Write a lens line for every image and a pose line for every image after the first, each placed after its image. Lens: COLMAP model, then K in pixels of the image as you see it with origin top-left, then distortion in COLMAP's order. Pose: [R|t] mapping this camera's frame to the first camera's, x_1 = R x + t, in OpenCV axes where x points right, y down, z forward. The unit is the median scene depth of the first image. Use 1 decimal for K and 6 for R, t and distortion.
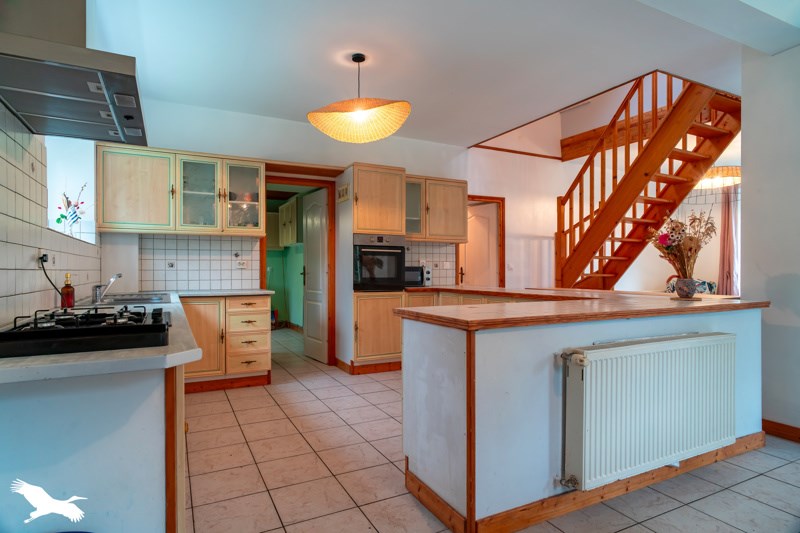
lens RADIAL K [[454.8, 0, 398.7], [0, 454.8, 272.0], [0, 0, 1]] dist [-0.002658, 0.001022]
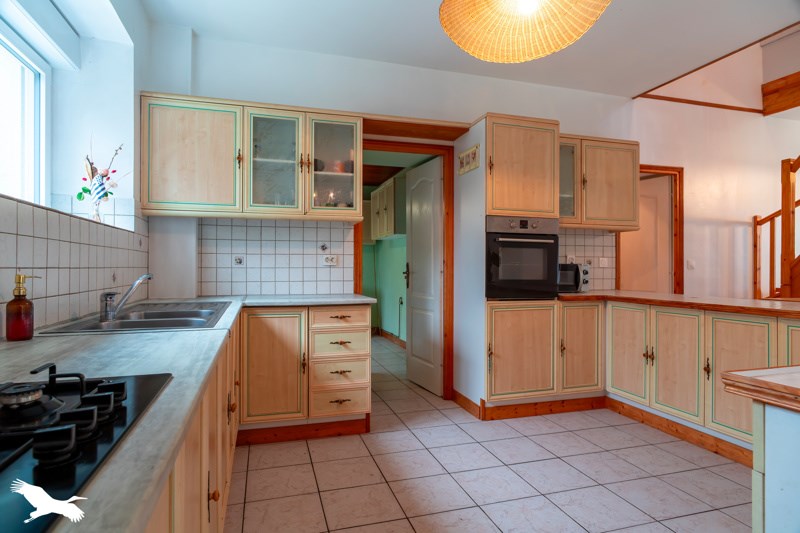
lens RADIAL K [[454.8, 0, 398.7], [0, 454.8, 272.0], [0, 0, 1]] dist [-0.002658, 0.001022]
pose [[0.984783, 0.006066, -0.173680, -0.109439], [-0.004984, 0.999965, 0.006667, -0.003156], [0.173715, -0.005700, 0.984780, 0.297476]]
